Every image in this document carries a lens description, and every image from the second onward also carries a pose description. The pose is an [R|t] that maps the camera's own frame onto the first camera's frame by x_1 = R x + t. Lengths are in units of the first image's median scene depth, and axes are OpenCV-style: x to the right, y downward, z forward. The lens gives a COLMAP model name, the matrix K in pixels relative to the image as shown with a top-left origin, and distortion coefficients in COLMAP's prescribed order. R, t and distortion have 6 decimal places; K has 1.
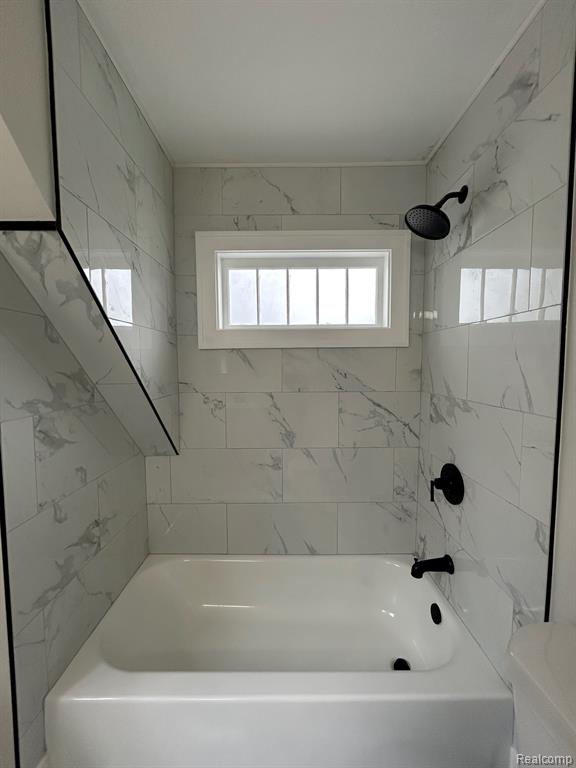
lens RADIAL K [[310.1, 0, 289.4], [0, 310.1, 382.8], [0, 0, 1]] dist [-0.000121, 0.000837]
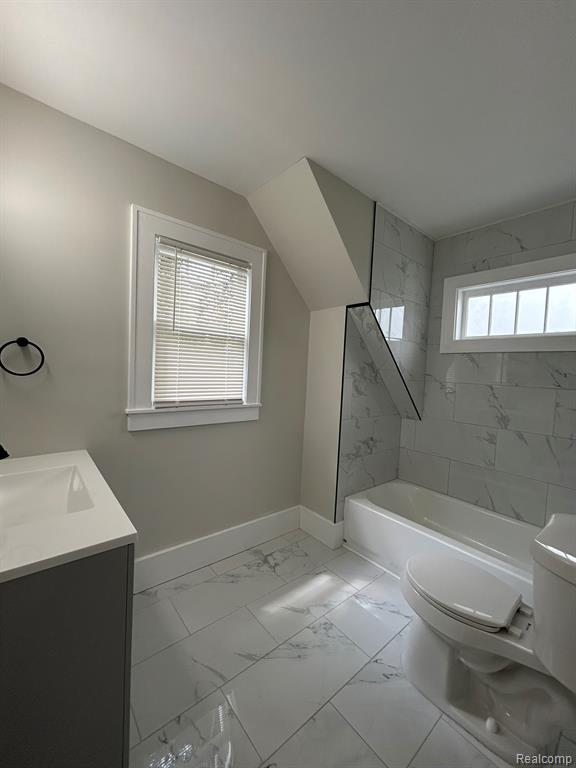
lens RADIAL K [[310.1, 0, 289.0], [0, 310.1, 384.2], [0, 0, 1]] dist [-0.000121, 0.000837]
pose [[0.639191, 0.071661, -0.765702, 0.425386], [-0.098108, 0.995112, 0.011233, 0.101979], [0.762764, 0.067941, 0.643098, -0.561710]]
